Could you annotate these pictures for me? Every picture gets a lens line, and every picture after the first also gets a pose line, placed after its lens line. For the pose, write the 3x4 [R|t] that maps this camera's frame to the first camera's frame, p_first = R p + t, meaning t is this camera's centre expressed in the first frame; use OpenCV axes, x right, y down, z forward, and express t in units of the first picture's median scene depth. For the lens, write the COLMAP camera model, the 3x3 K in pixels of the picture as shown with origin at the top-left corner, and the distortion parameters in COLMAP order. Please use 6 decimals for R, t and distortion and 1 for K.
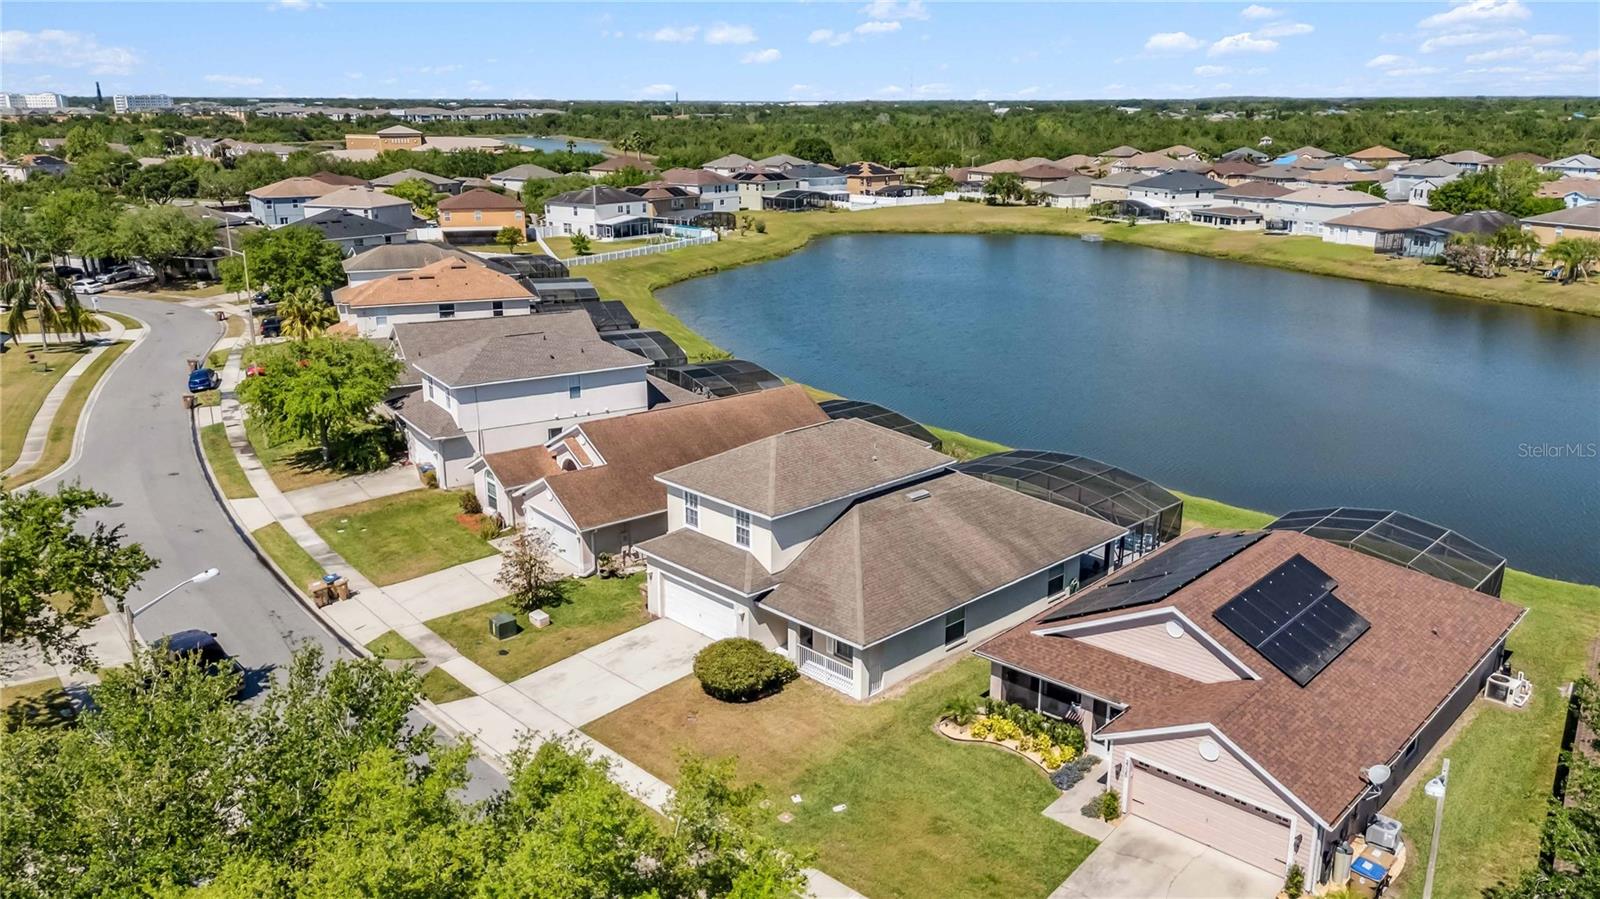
lens RADIAL K [[1198.5, 0, 803.9], [0, 1198.5, 452.4], [0, 0, 1]] dist [0.069269, -0.060029]
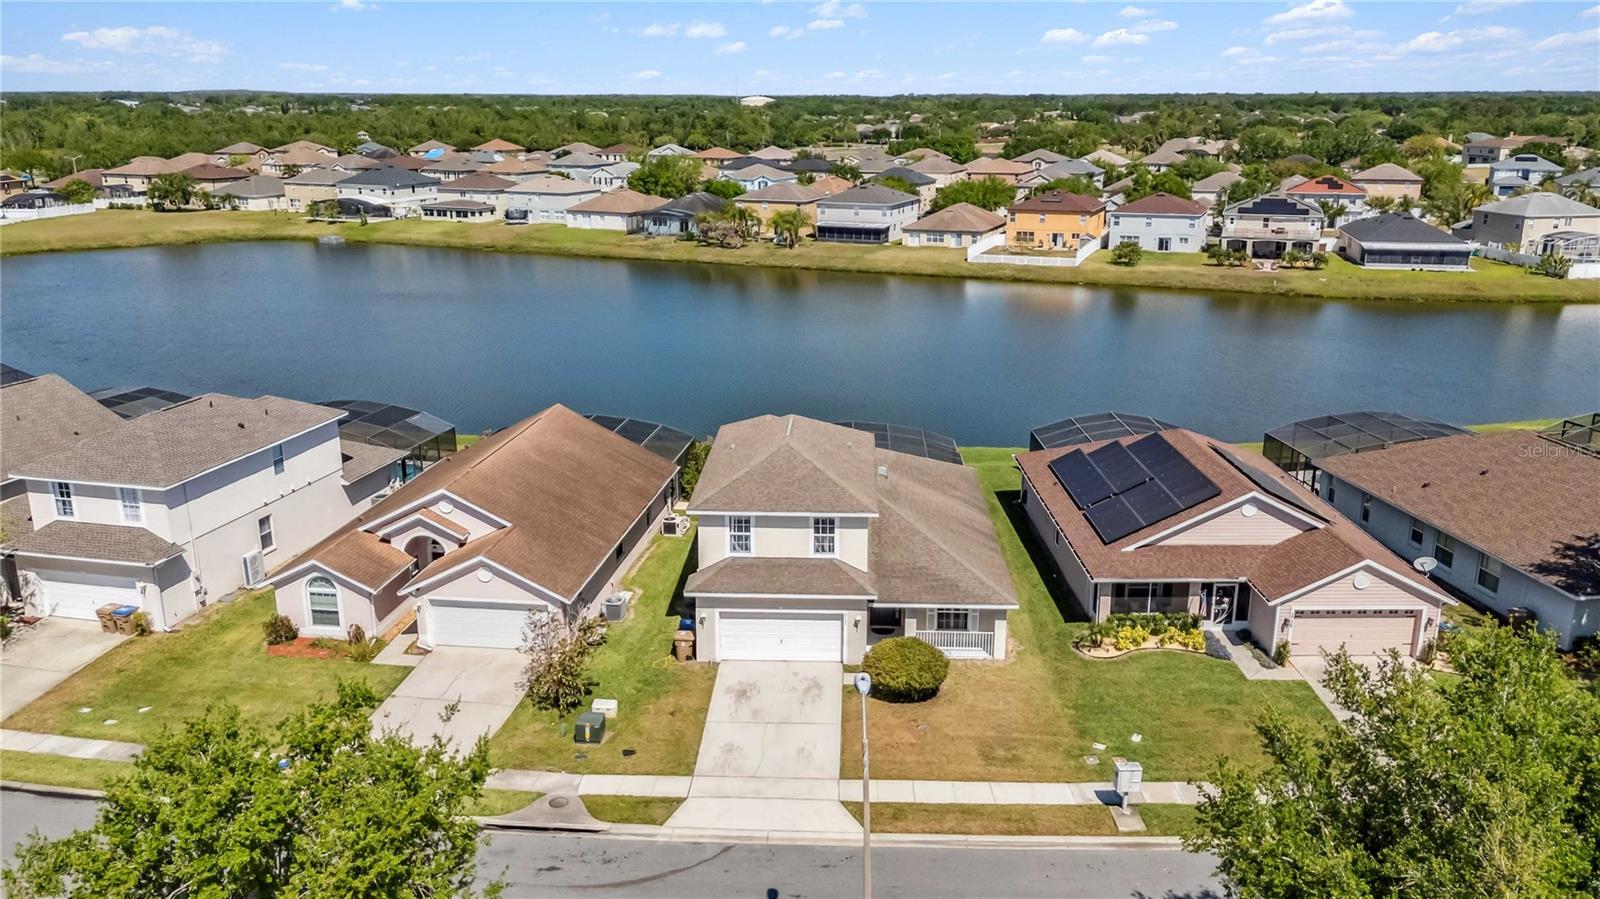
lens RADIAL K [[1212.5, 0, 802.6], [0, 1212.5, 440.8], [0, 0, 1]] dist [0.087981, -0.089787]
pose [[0.727027, -0.187531, 0.660502, -0.187197], [0.192941, 0.979016, 0.065591, -0.021302], [-0.658942, 0.079751, 0.747954, 0.074445]]
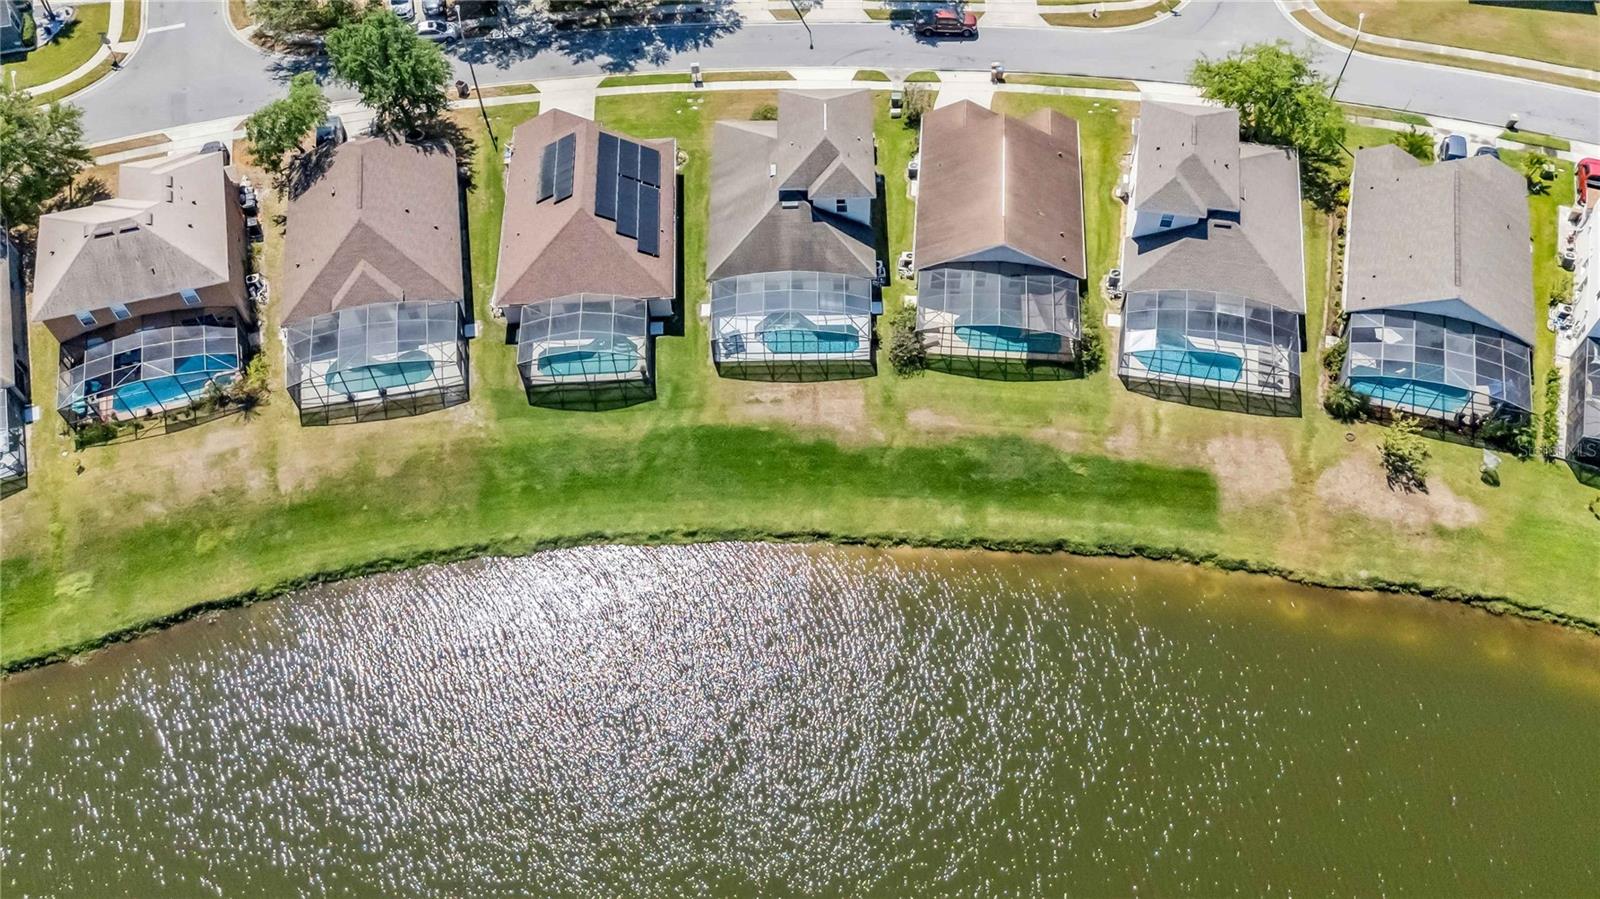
lens RADIAL K [[1212.5, 0, 802.6], [0, 1212.5, 440.8], [0, 0, 1]] dist [0.087981, -0.089787]
pose [[-0.695461, 0.585232, -0.416937, 0.305798], [-0.194132, 0.405634, 0.893182, -0.414167], [0.691843, 0.702114, -0.168491, 0.468551]]
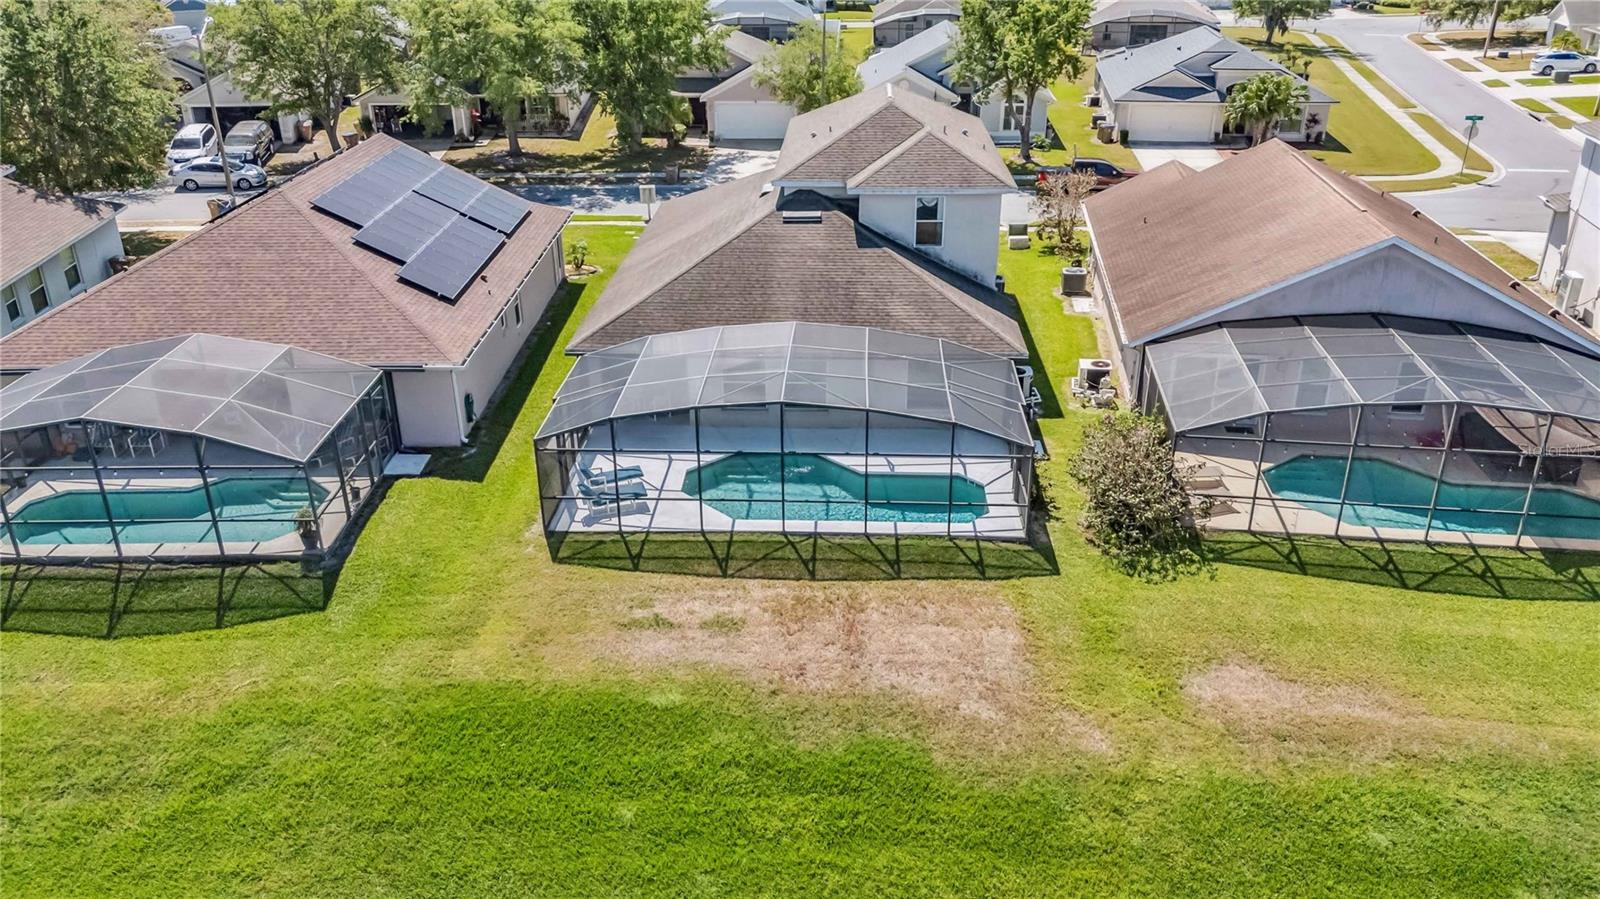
lens RADIAL K [[1185.1, 0, 803.3], [0, 1185.1, 440.3], [0, 0, 1]] dist [0.080873, -0.078938]
pose [[-0.729364, 0.283030, -0.622834, 0.174879], [-0.191138, 0.789849, 0.582756, -0.083639], [0.656883, 0.544088, -0.521990, 0.435862]]
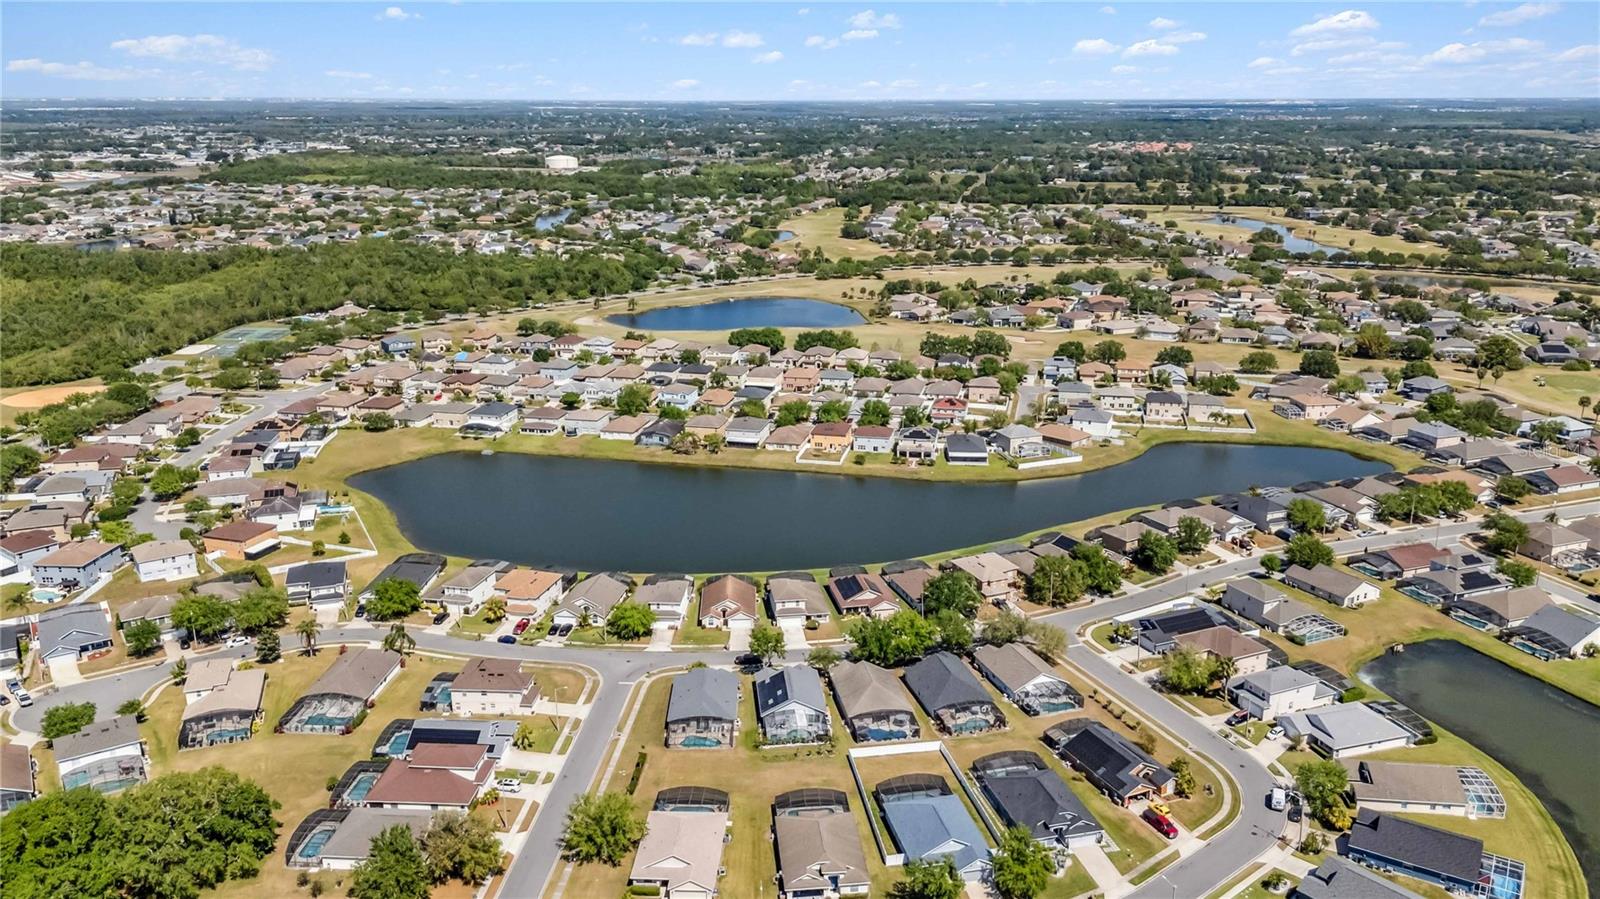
lens RADIAL K [[1185.1, 0, 803.3], [0, 1185.1, 440.3], [0, 0, 1]] dist [0.080873, -0.078938]
pose [[0.591409, -0.223037, 0.774913, -1.144285], [0.227593, 0.968085, 0.104939, -0.344600], [-0.773587, 0.114303, 0.623296, -0.710355]]
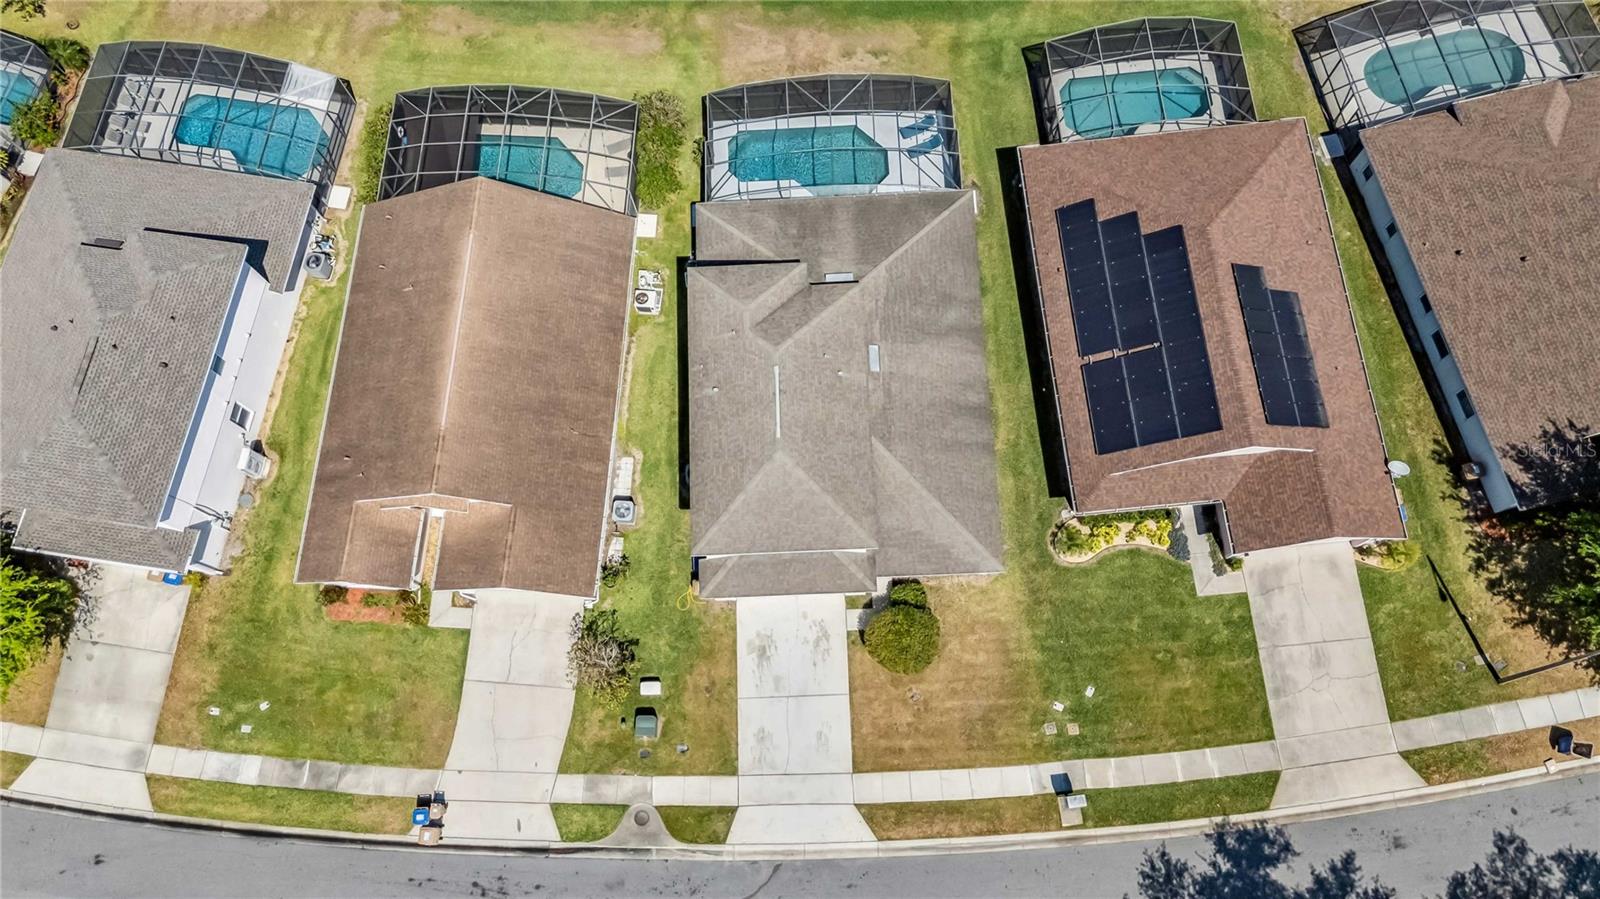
lens RADIAL K [[1185.1, 0, 803.3], [0, 1185.1, 440.3], [0, 0, 1]] dist [0.080873, -0.078938]
pose [[0.670676, -0.716182, 0.193071, -0.051658], [0.237205, 0.453706, 0.859002, -0.225047], [-0.702800, -0.530315, 0.474172, 0.158985]]
